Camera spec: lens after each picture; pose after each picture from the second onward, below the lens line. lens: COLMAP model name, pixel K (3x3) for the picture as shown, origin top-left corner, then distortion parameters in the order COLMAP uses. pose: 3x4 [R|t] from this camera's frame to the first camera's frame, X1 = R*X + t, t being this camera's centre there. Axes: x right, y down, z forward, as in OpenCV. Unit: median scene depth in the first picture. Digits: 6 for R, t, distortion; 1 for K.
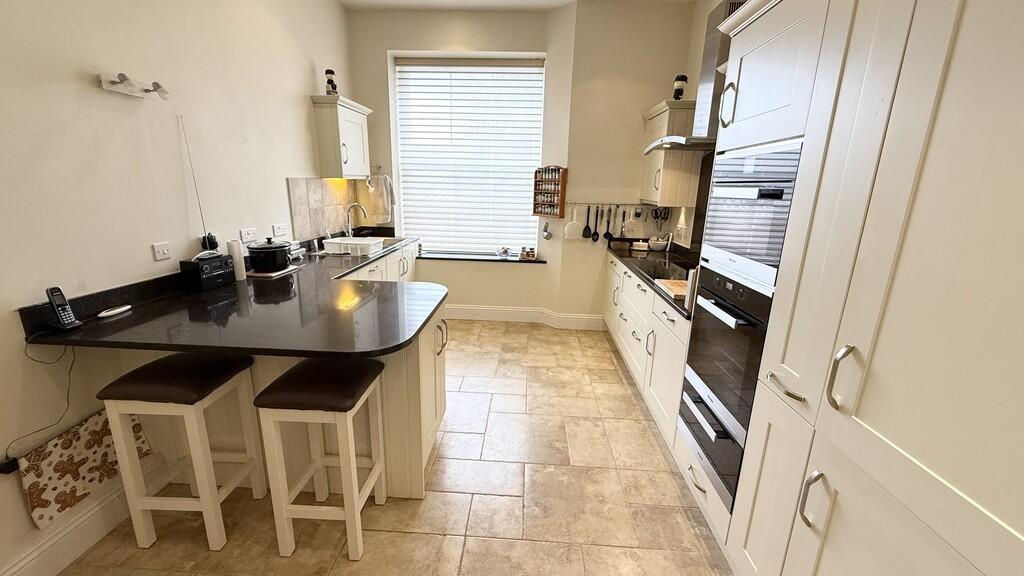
lens RADIAL K [[405.4, 0, 509.9], [0, 405.4, 287.0], [0, 0, 1]] dist [-0.002189, 0.000021]
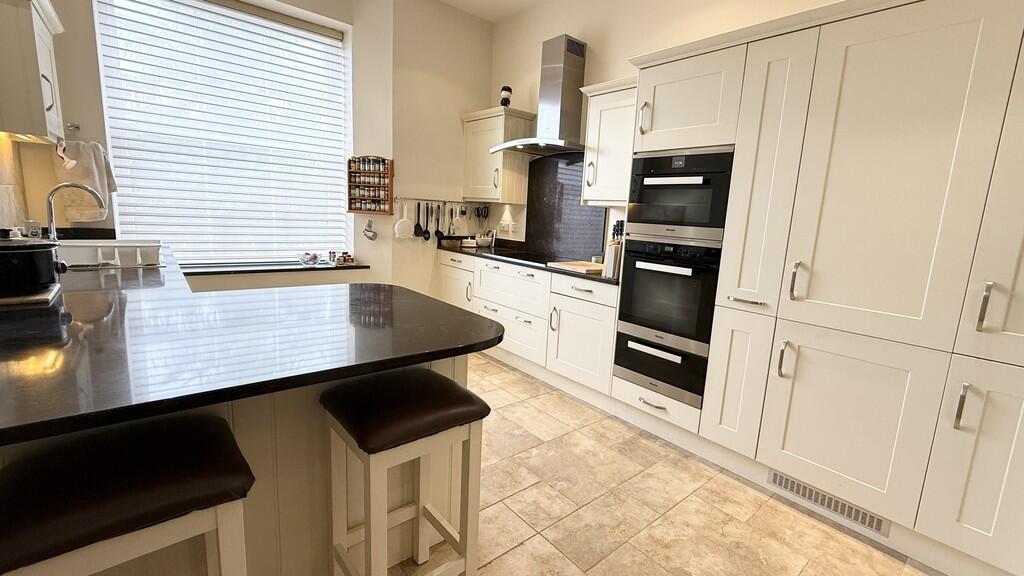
lens RADIAL K [[442.0, 0, 519.6], [0, 442.0, 288.4], [0, 0, 1]] dist [-0.001779, 0.001410]
pose [[0.713385, -0.098079, 0.693875, -0.368901], [0.132283, 0.991204, 0.004105, 0.024182], [-0.688174, 0.088859, 0.720084, 0.119210]]
